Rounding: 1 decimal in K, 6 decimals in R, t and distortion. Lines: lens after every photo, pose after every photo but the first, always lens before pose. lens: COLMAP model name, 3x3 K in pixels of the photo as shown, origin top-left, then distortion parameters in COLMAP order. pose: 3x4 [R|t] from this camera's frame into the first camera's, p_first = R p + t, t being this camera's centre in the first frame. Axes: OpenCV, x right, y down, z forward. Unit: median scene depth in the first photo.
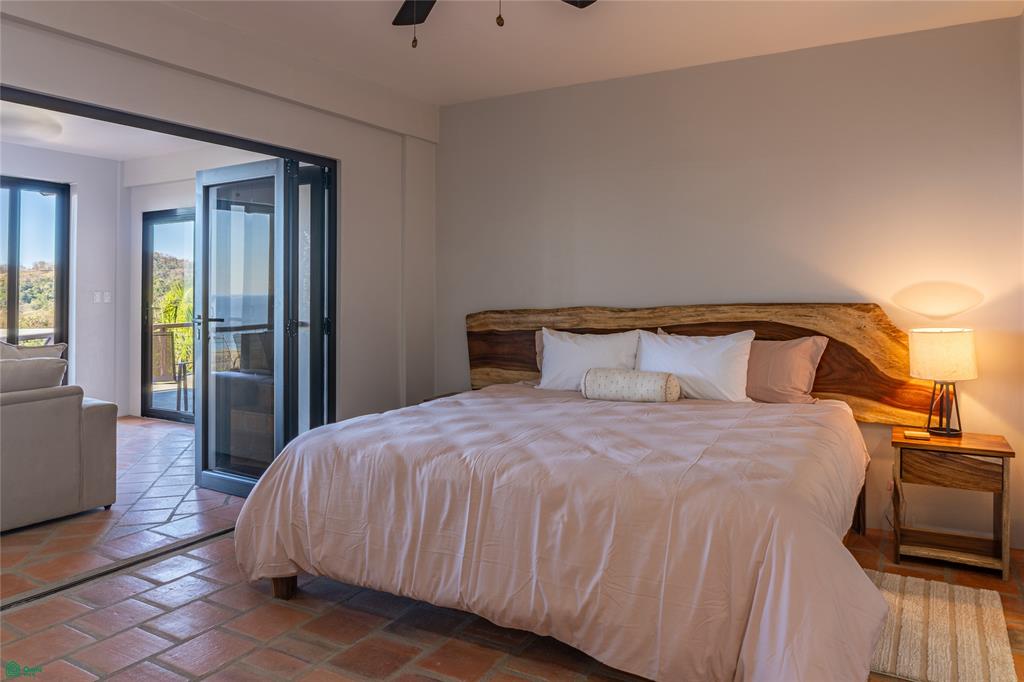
lens RADIAL K [[709.5, 0, 517.8], [0, 709.5, 304.6], [0, 0, 1]] dist [-0.023521, -0.000037]
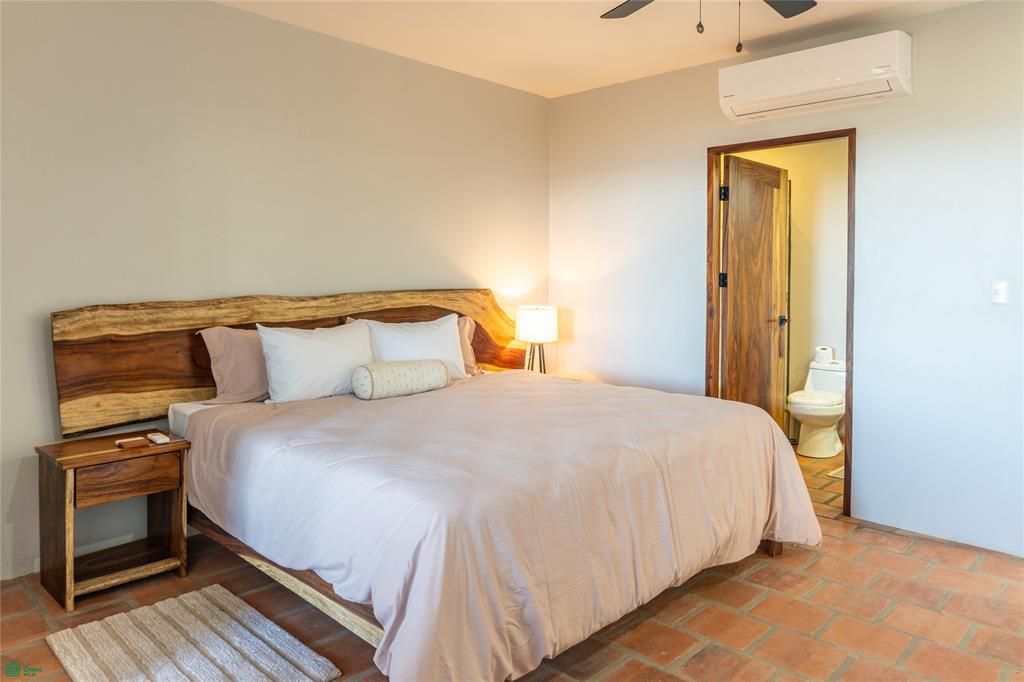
lens RADIAL K [[709.5, 0, 517.8], [0, 709.5, 304.6], [0, 0, 1]] dist [-0.023521, -0.000037]
pose [[0.247870, -0.029543, 0.968343, -0.617077], [0.008225, 0.999563, 0.028390, -0.007579], [-0.968758, 0.000927, 0.248004, 0.527053]]
